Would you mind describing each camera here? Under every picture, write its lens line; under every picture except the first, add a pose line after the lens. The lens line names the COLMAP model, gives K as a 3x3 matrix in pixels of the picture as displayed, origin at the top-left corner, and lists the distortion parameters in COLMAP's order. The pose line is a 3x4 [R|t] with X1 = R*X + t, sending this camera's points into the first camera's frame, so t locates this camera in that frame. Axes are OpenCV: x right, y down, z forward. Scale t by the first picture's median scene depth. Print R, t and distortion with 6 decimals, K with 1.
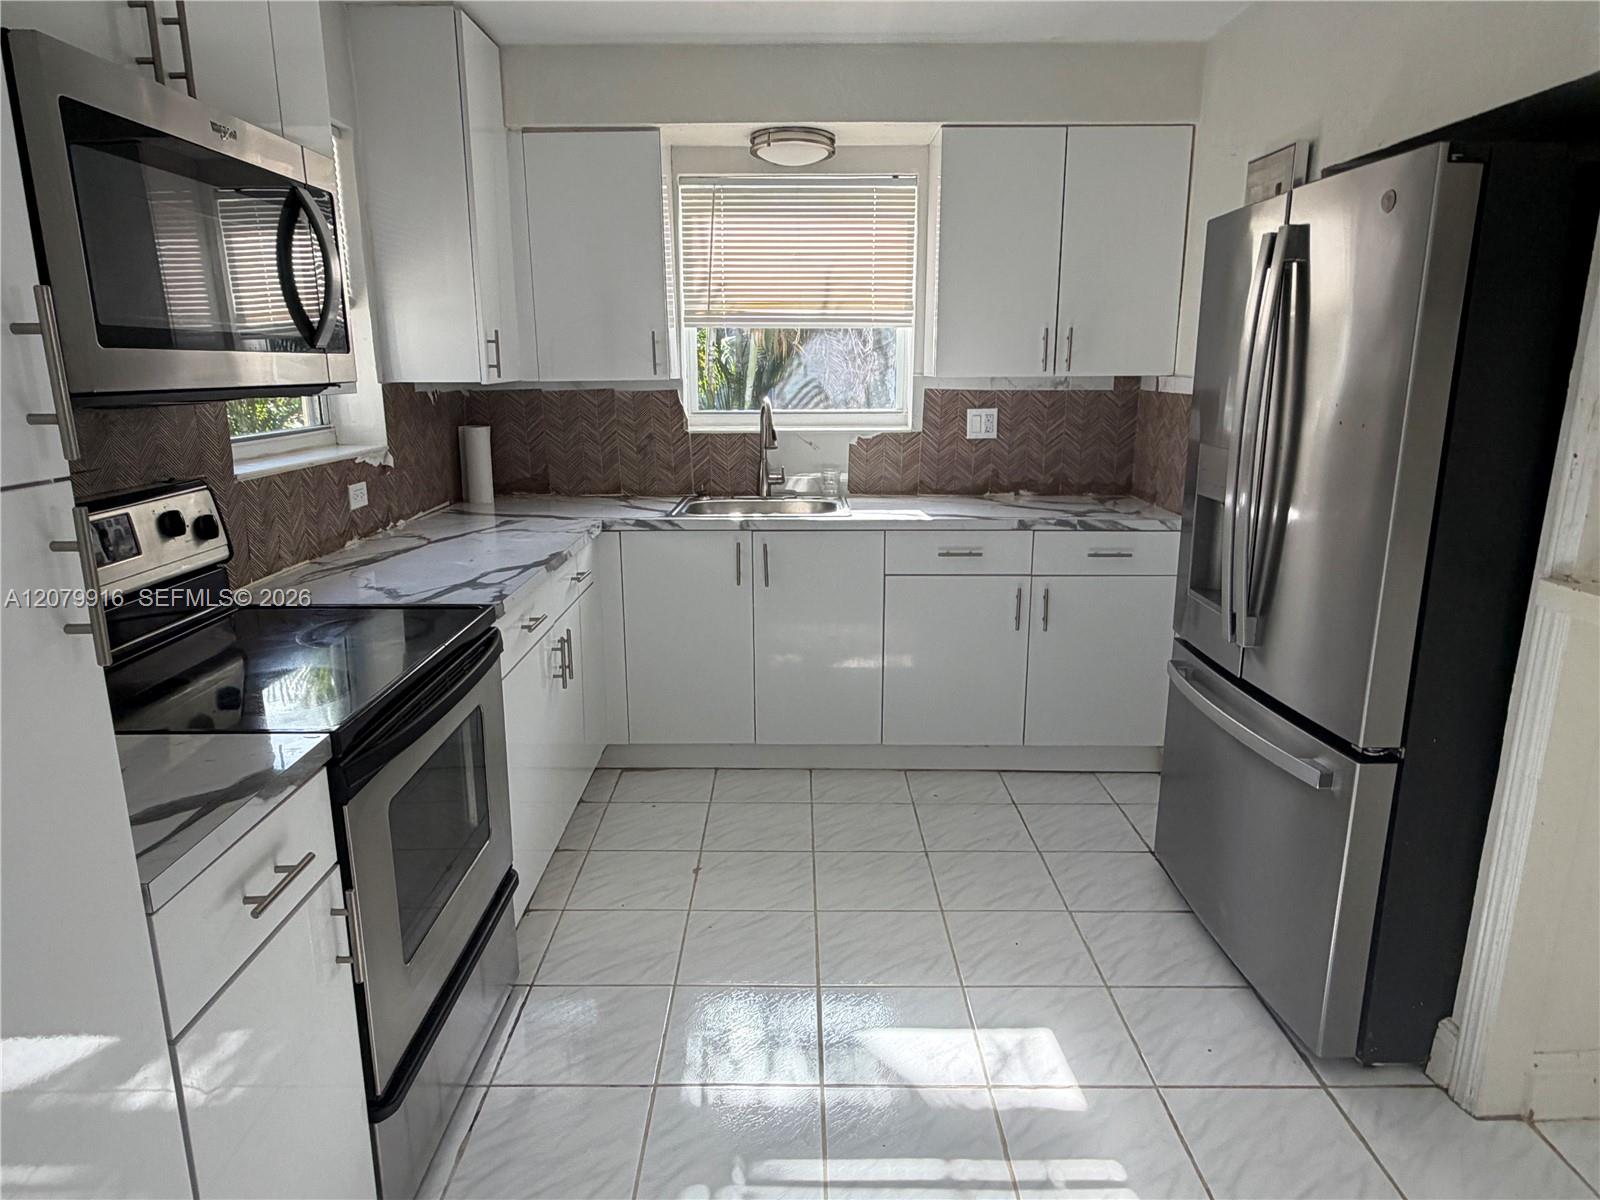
lens RADIAL K [[1020.8, 0, 788.2], [0, 1020.8, 614.3], [0, 0, 1]] dist [-0.019184, 0.029851]
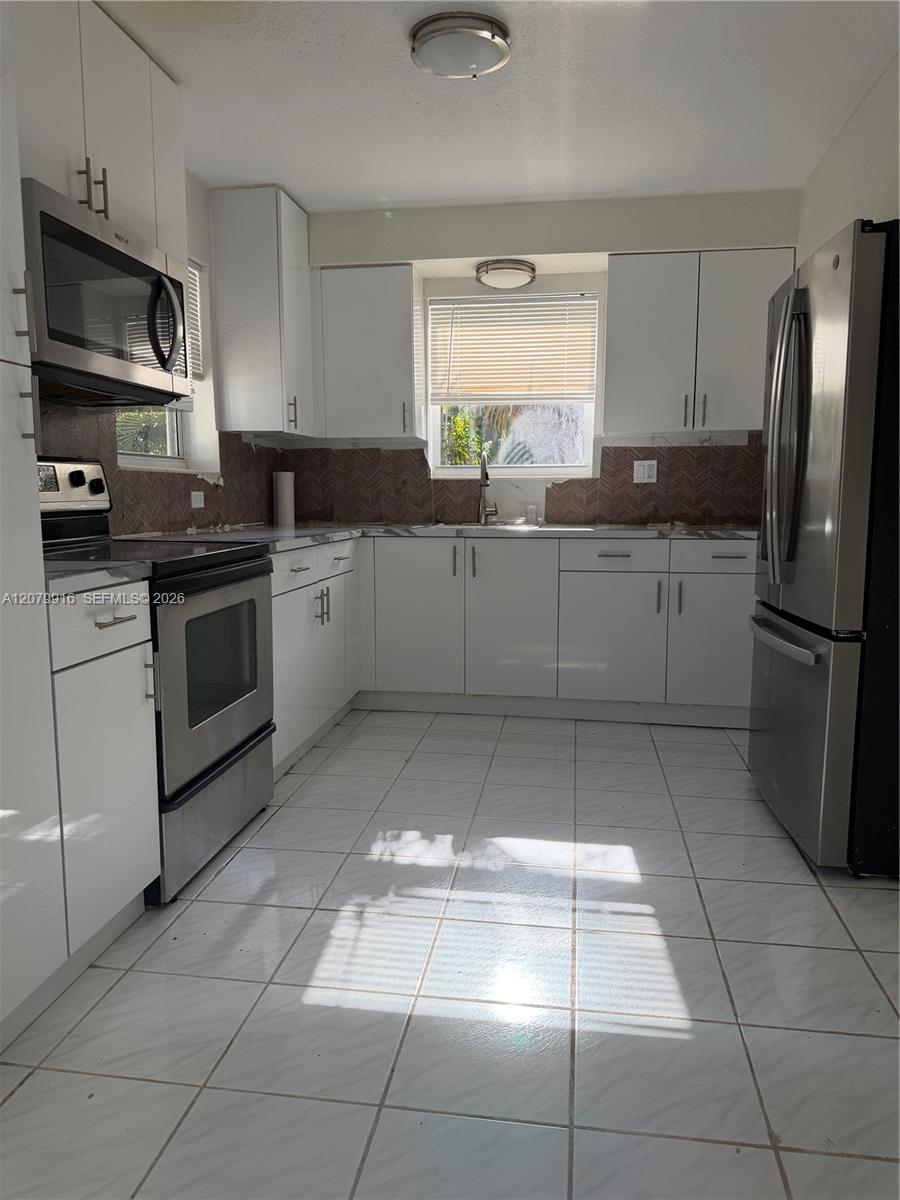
lens RADIAL K [[847.1, 0, 443.6], [0, 847.1, 611.3], [0, 0, 1]] dist [0.048792, -0.049133]
pose [[0.989309, 0.024495, -0.143766, 0.108861], [-0.038761, 0.994502, -0.097282, 0.138273], [0.140592, 0.101814, 0.984819, -0.151801]]
